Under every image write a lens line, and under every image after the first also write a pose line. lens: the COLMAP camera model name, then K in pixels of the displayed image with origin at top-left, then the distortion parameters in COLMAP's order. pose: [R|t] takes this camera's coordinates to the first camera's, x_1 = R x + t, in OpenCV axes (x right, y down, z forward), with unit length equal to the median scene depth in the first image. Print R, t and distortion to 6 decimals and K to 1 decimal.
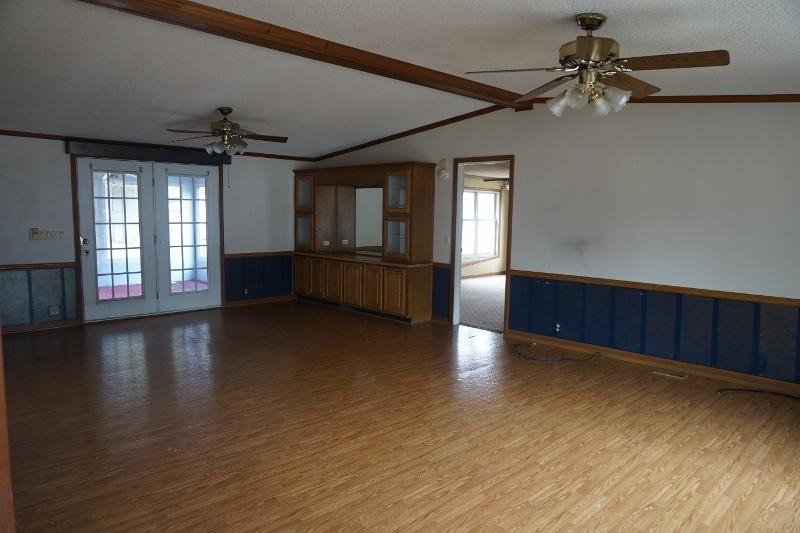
lens RADIAL K [[551.0, 0, 400.2], [0, 551.0, 268.2], [0, 0, 1]] dist [-0.024570, 0.000899]
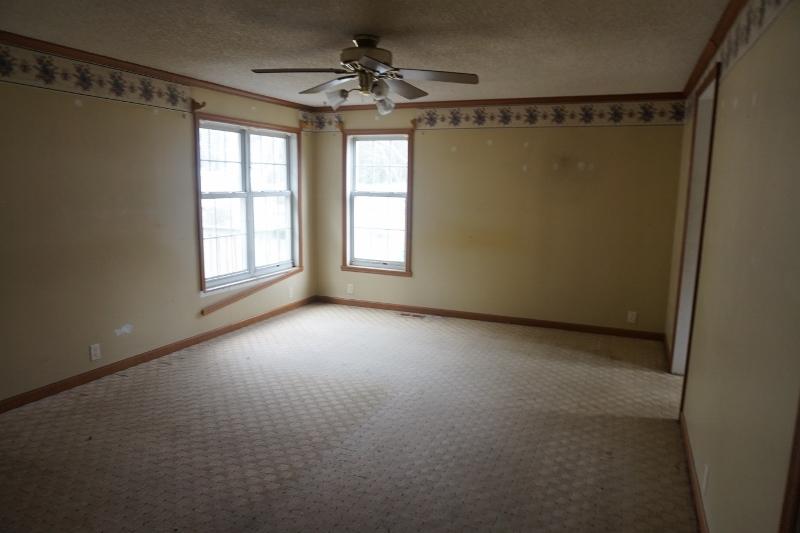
lens RADIAL K [[551.0, 0, 400.3], [0, 551.0, 267.6], [0, 0, 1]] dist [-0.024570, 0.000899]
pose [[0.928330, -0.057980, 0.367208, 0.083234], [0.034408, 0.996924, 0.070424, -0.053972], [-0.370162, -0.052742, 0.927469, 0.524222]]
